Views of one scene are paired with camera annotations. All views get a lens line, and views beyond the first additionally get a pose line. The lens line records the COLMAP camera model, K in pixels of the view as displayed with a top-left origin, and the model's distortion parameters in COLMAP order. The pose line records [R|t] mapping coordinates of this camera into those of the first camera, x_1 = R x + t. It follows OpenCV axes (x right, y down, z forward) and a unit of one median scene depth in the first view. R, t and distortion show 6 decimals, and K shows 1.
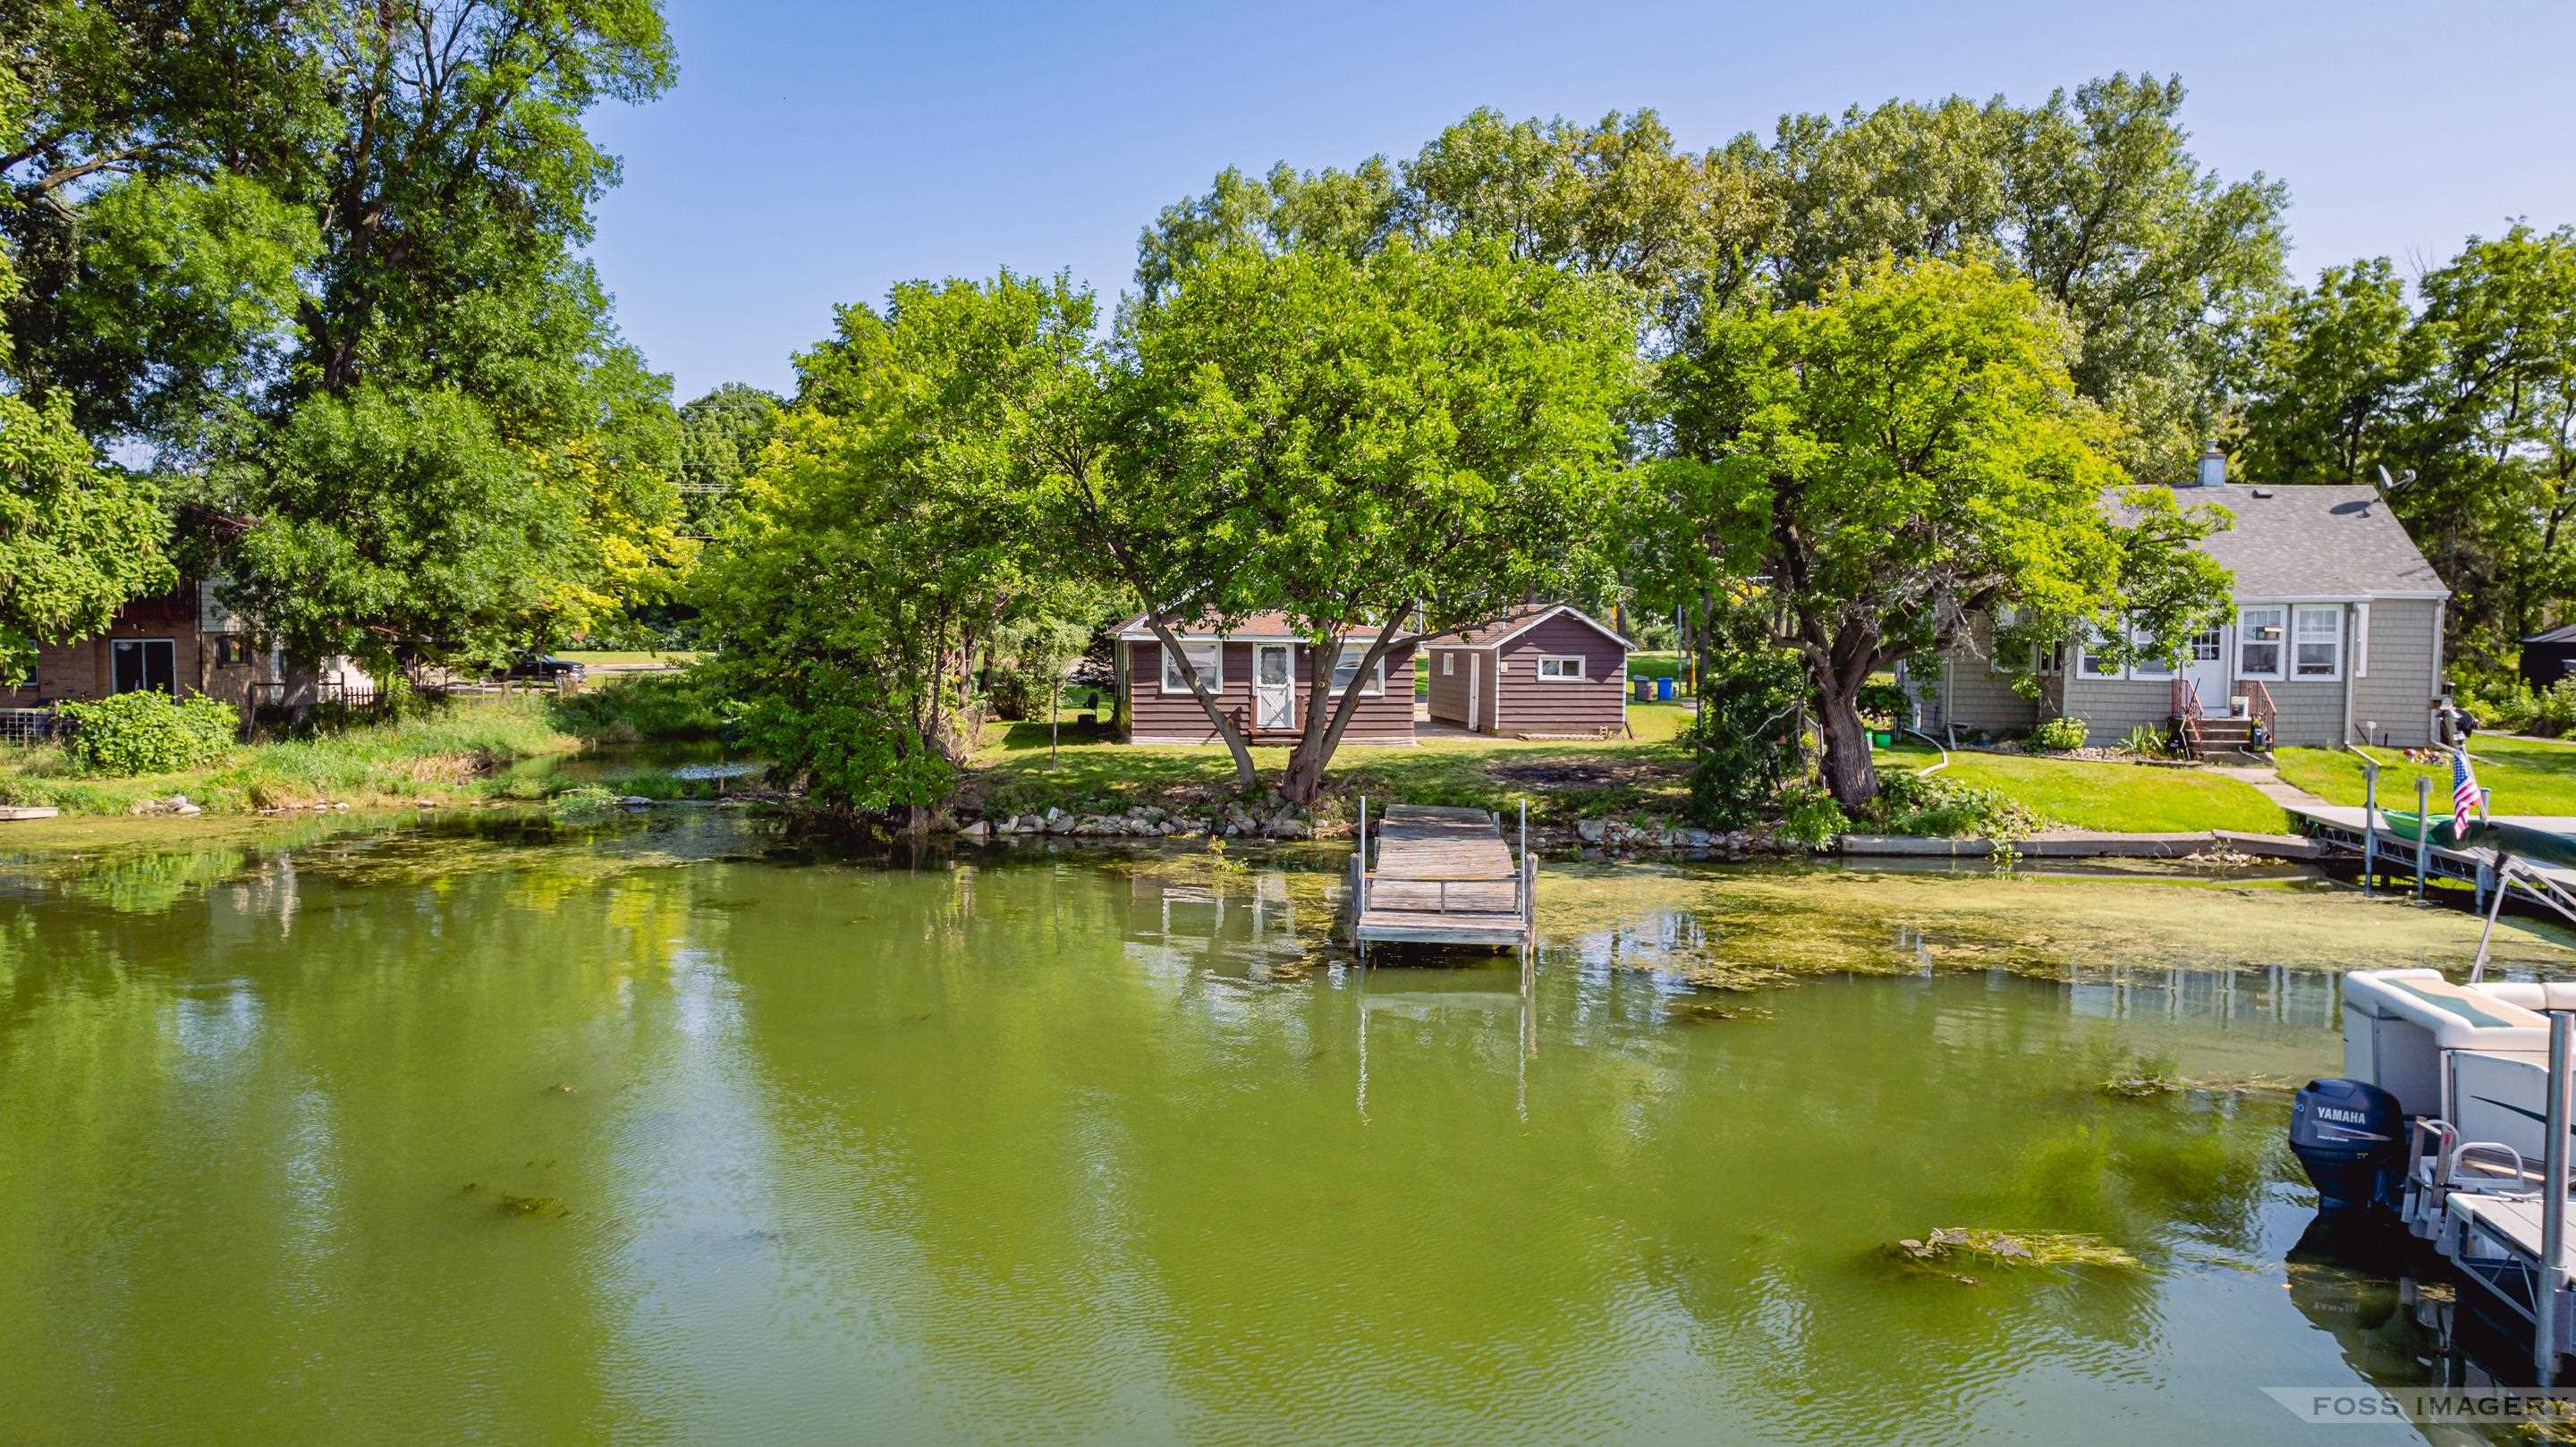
lens RADIAL K [[1762.7, 0, 1215.9], [0, 1762.7, 728.9], [0, 0, 1]] dist [-0.080396, 0.082900]
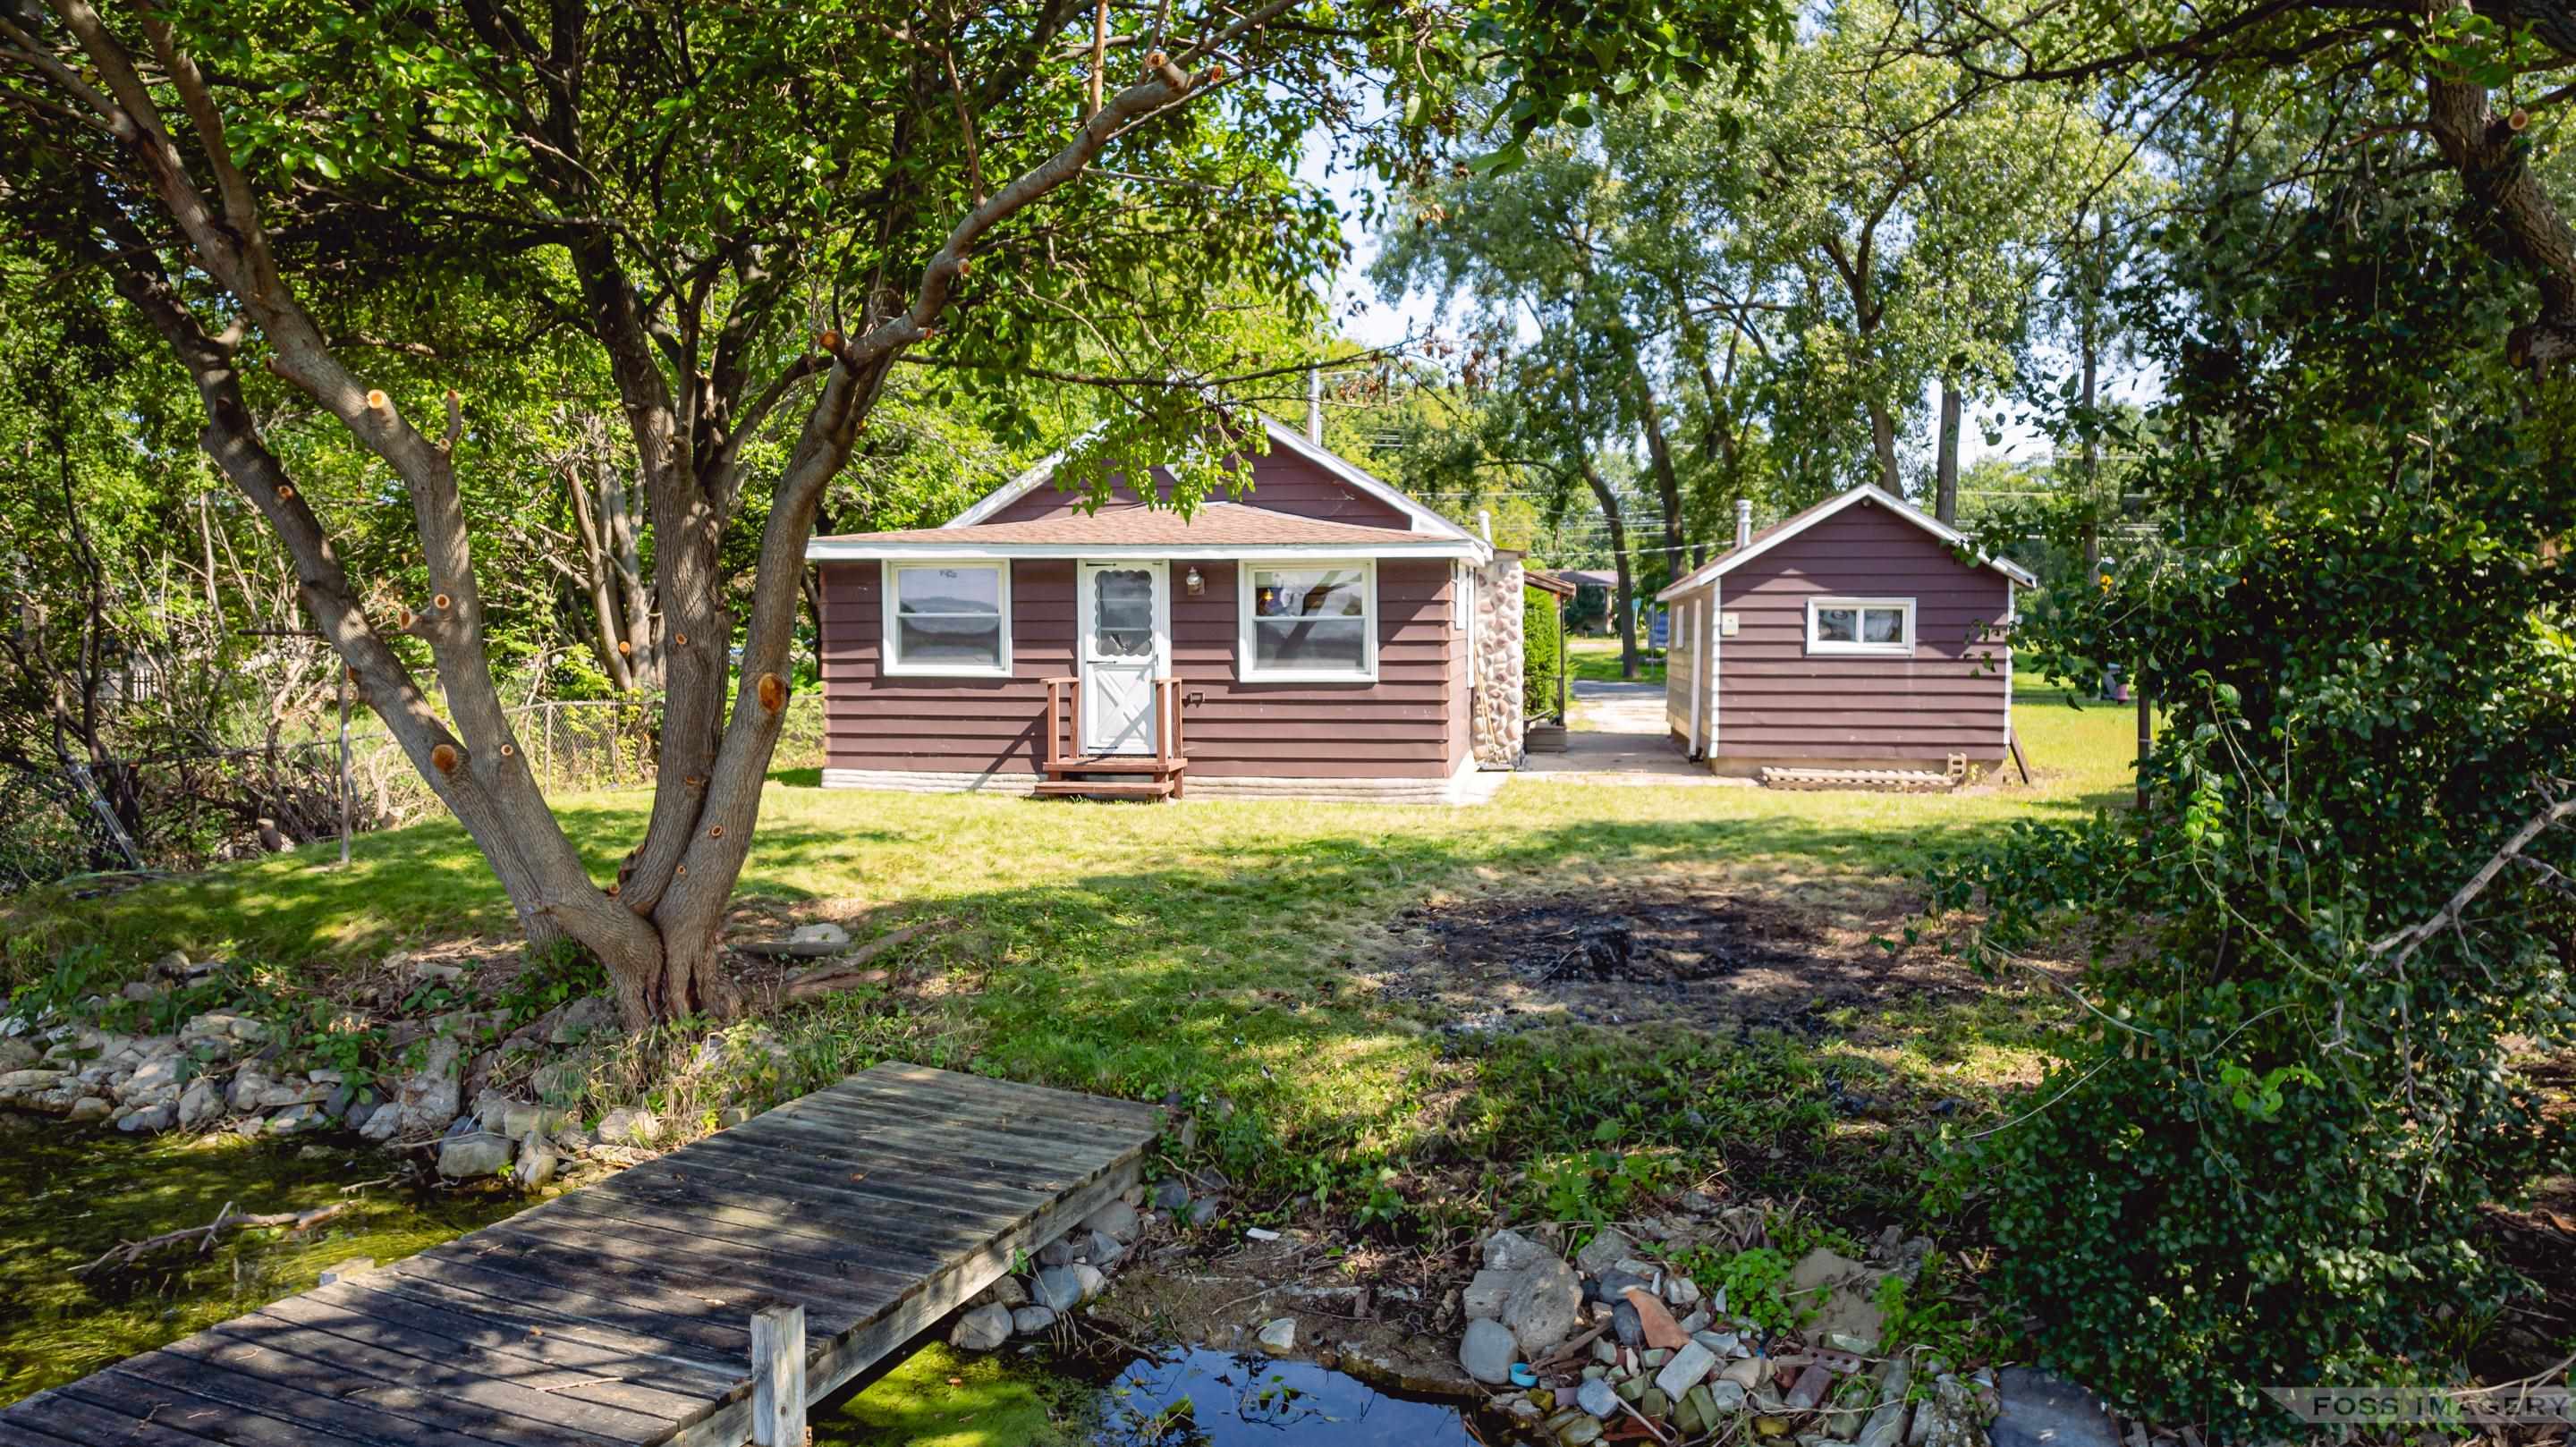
lens RADIAL K [[1695.1, 0, 1288.0], [0, 1695.1, 723.5], [0, 0, 1]] dist [-0.023931, -0.001004]
pose [[0.971883, 0.008840, -0.235300, 0.197607], [-0.009326, 0.999956, -0.000953, -0.009425], [0.235281, 0.003121, 0.971922, 0.685270]]
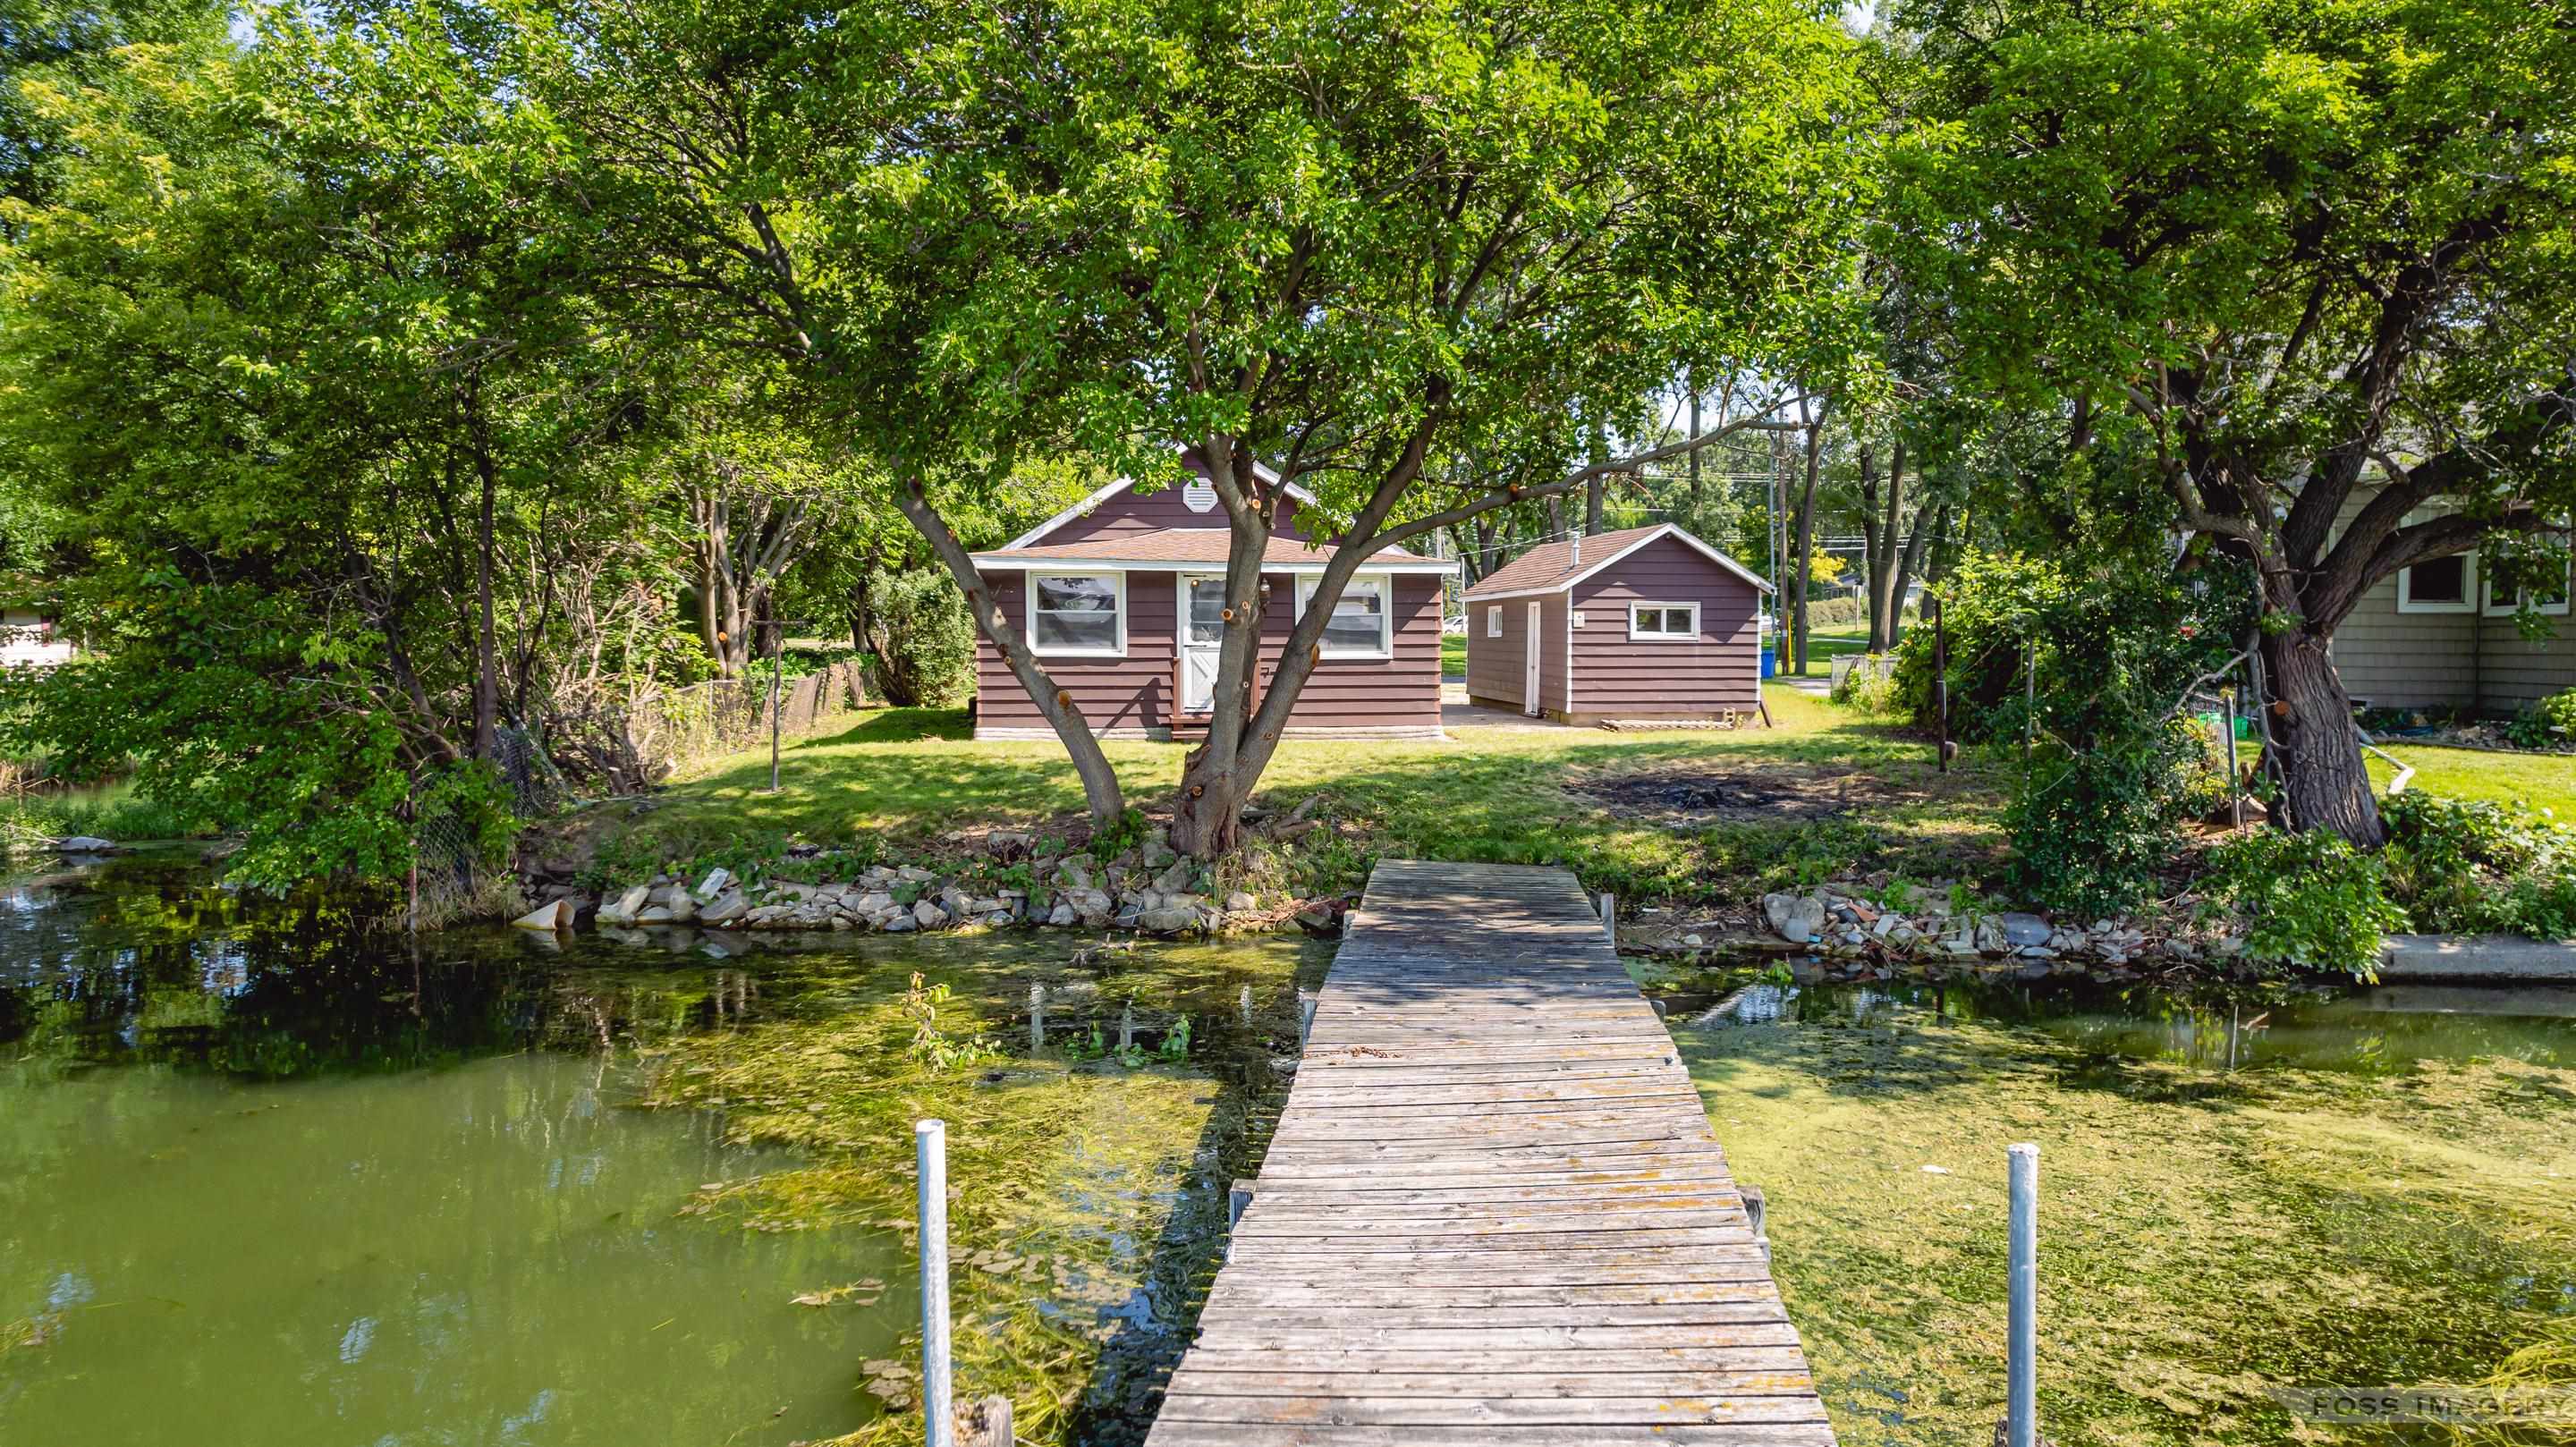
lens RADIAL K [[1711.9, 0, 1346.5], [0, 1711.9, 672.9], [0, 0, 1]] dist [-0.036595, 0.001556]
pose [[0.998946, -0.003886, 0.045727, 0.060121], [0.005149, 0.999608, -0.027536, 0.002757], [-0.045602, 0.027742, 0.998574, 0.462676]]
